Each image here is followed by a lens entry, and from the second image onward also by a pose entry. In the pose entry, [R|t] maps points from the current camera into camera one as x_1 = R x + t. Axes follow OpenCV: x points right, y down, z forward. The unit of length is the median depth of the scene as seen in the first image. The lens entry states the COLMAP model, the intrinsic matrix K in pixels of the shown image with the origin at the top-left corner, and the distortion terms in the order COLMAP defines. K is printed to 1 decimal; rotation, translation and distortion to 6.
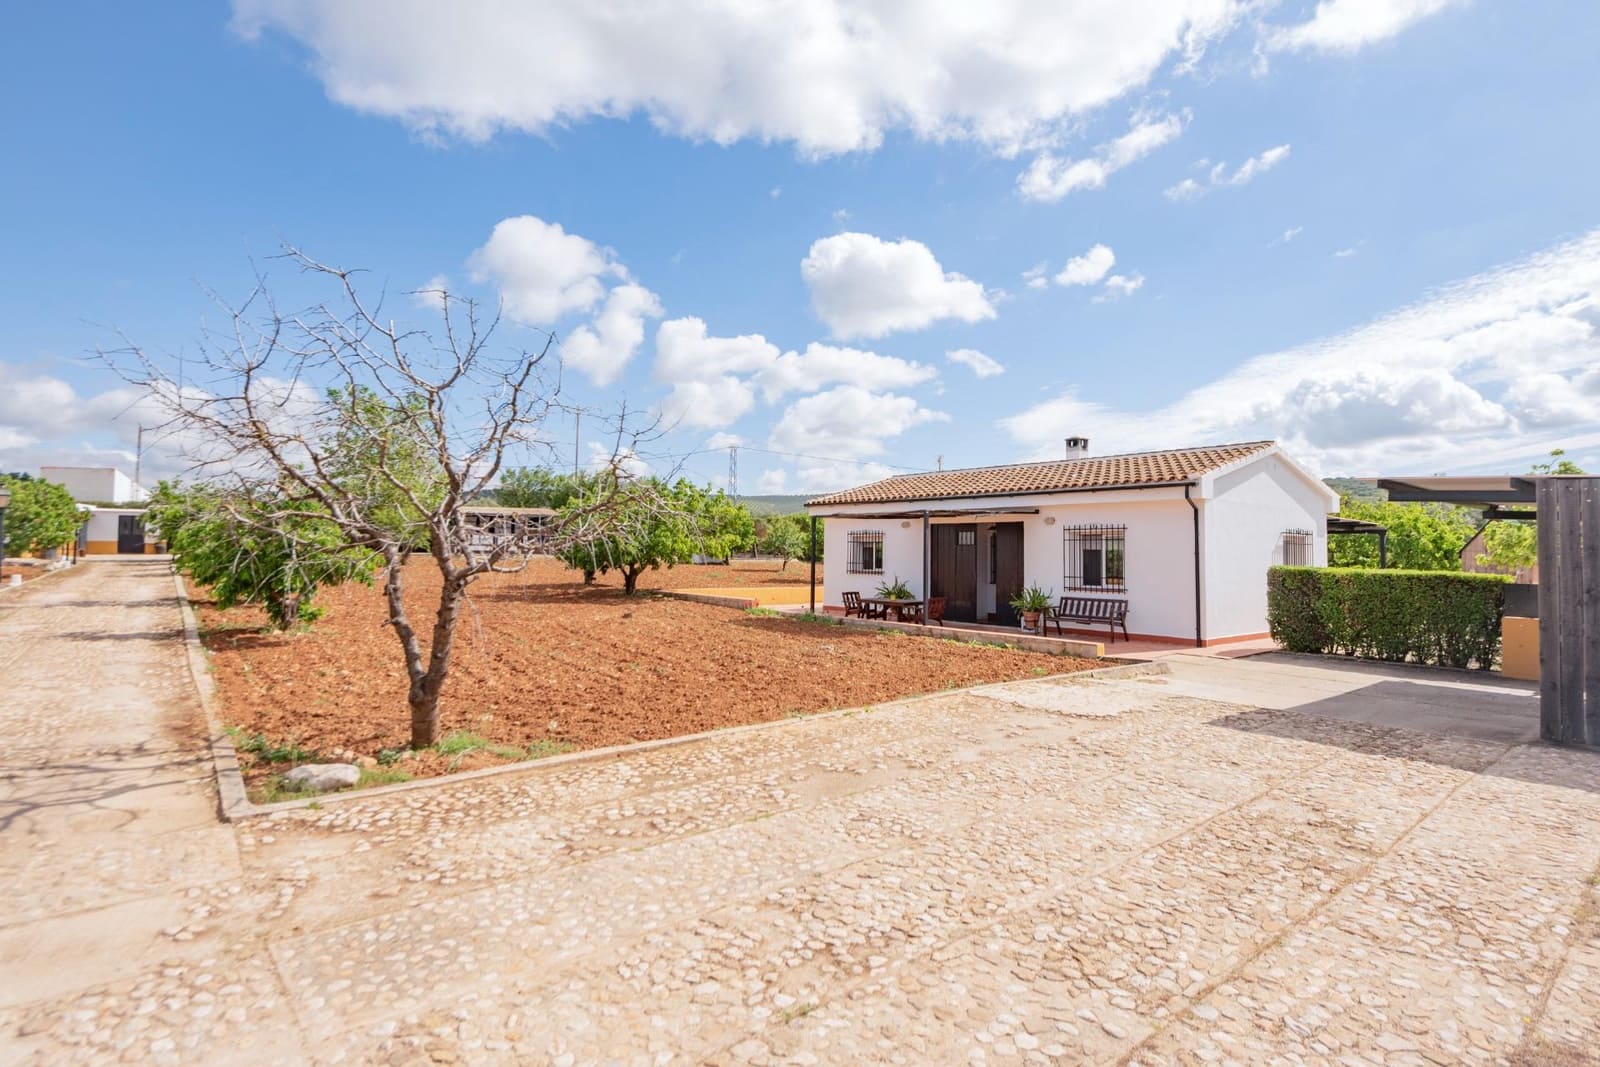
lens RADIAL K [[812.5, 0, 815.5], [0, 812.5, 530.9], [0, 0, 1]] dist [0.001804, -0.003327]
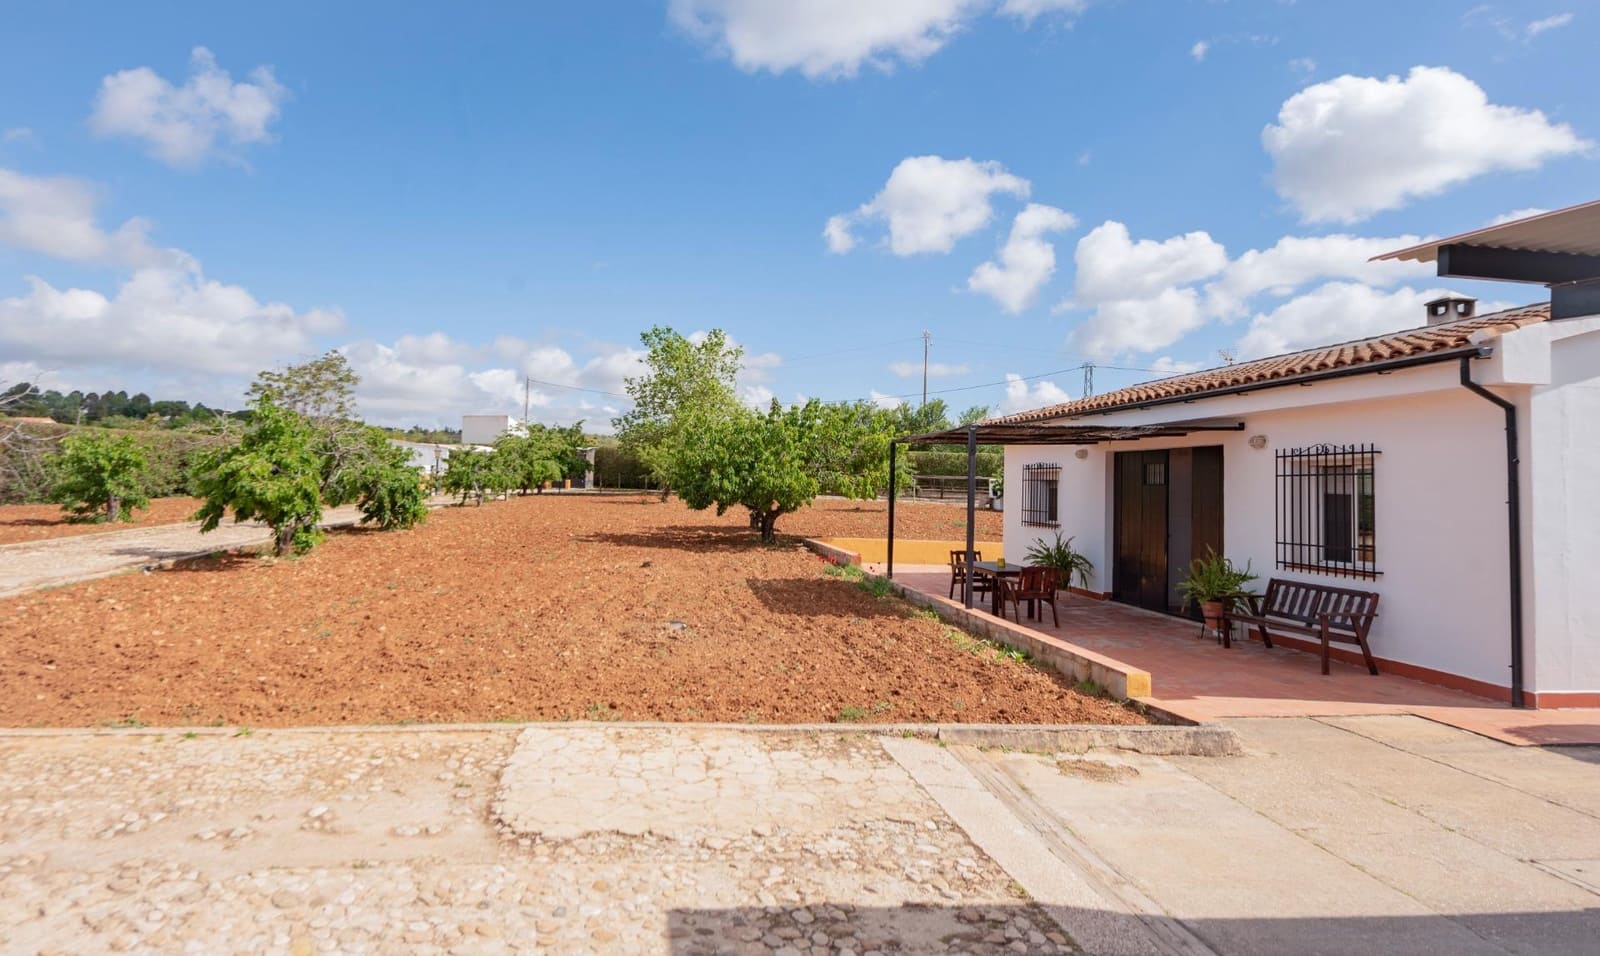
lens RADIAL K [[890.7, 0, 748.2], [0, 890.7, 427.6], [0, 0, 1]] dist [-0.008246, -0.000180]
pose [[0.836477, -0.024432, -0.547457, 0.334458], [-0.004311, 0.998681, -0.051156, 0.011124], [0.547985, 0.045151, 0.835269, 0.294762]]
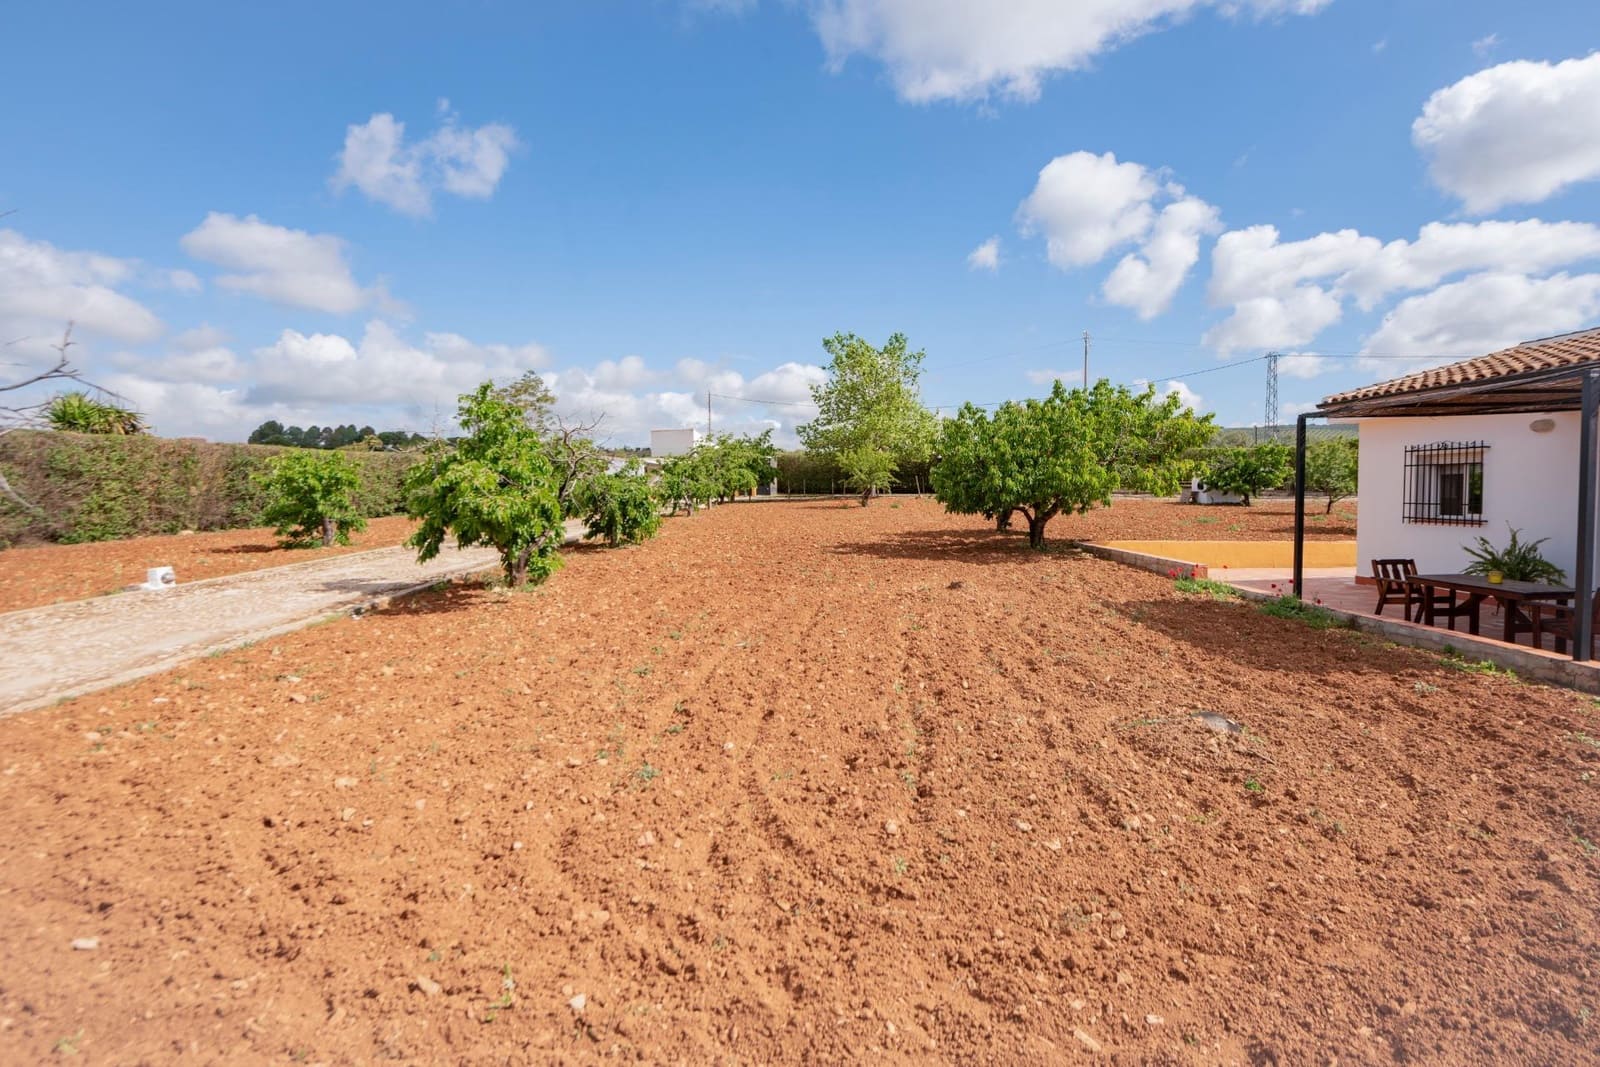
lens RADIAL K [[789.2, 0, 817.6], [0, 789.2, 518.8], [0, 0, 1]] dist [-0.005989, -0.002806]
pose [[0.785661, 0.008019, -0.618605, 0.071633], [0.028514, 0.998384, 0.049156, 0.015441], [0.617999, -0.056259, 0.784163, 0.424514]]
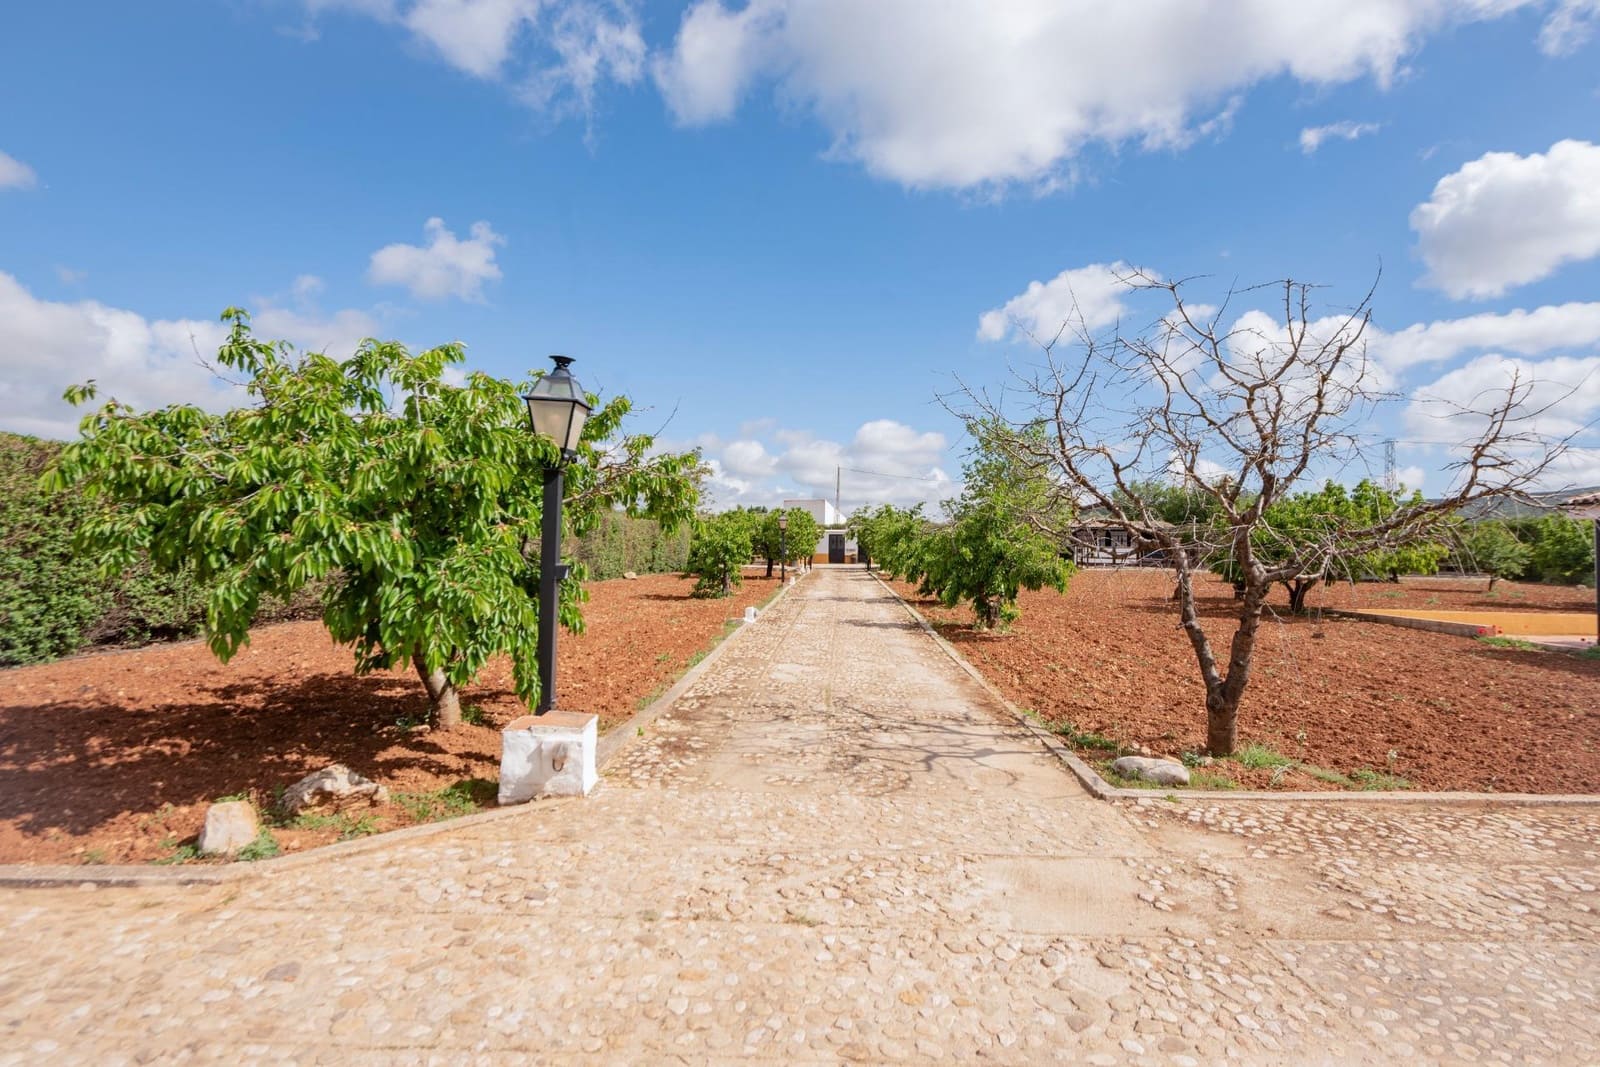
lens RADIAL K [[789.2, 0, 801.9], [0, 789.2, 528.4], [0, 0, 1]] dist [-0.005989, -0.002806]
pose [[0.755366, -0.020263, -0.654989, -0.092574], [0.005546, 0.999684, -0.024531, 0.004928], [0.655279, 0.014897, 0.755240, -0.021271]]
